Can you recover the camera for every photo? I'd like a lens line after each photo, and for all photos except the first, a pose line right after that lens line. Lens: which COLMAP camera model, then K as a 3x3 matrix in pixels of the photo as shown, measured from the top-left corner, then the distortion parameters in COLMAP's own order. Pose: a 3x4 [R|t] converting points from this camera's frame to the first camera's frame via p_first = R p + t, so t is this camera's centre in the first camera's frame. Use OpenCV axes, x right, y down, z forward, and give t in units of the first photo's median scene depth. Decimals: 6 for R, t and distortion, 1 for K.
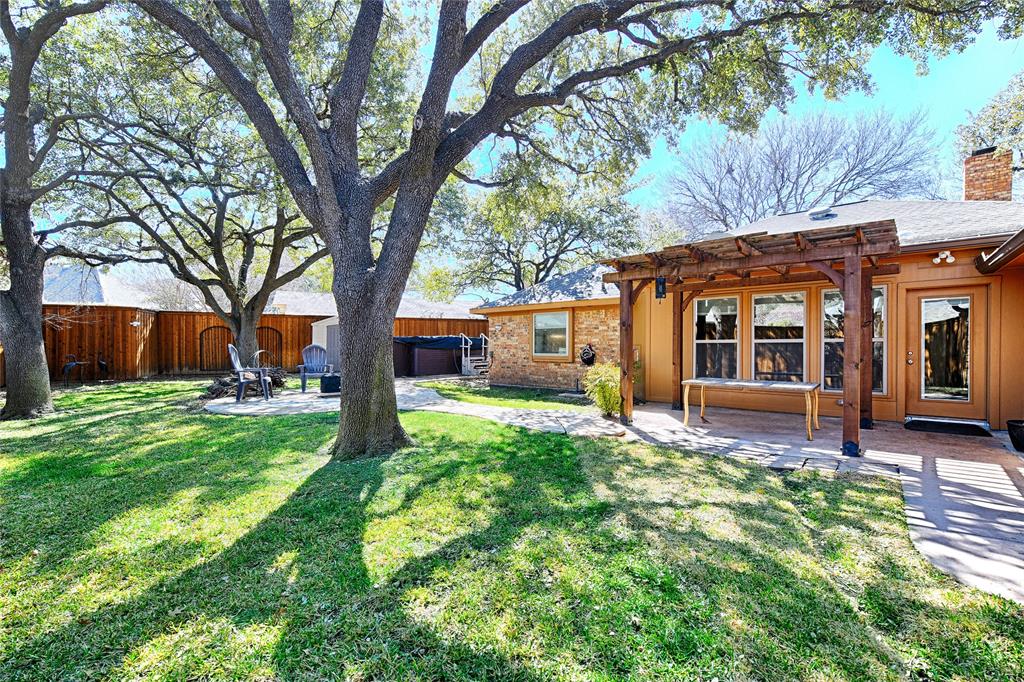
lens RADIAL K [[446.5, 0, 512.0], [0, 446.5, 341.0], [0, 0, 1]] dist [-0.000162, -0.000154]
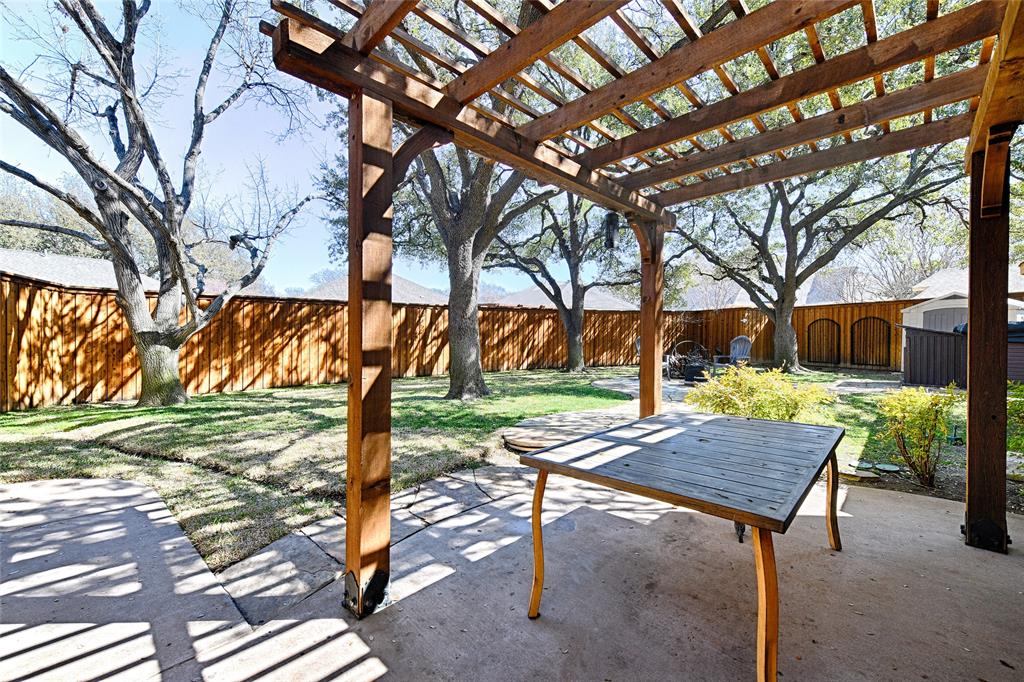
lens RADIAL K [[434.1, 0, 508.8], [0, 434.1, 349.4], [0, 0, 1]] dist [0.002540, 0.000133]
pose [[-0.068976, 0.022081, -0.997374, 0.428506], [0.004408, 0.999752, 0.021829, 0.012720], [0.997609, -0.002891, -0.069056, 0.440246]]
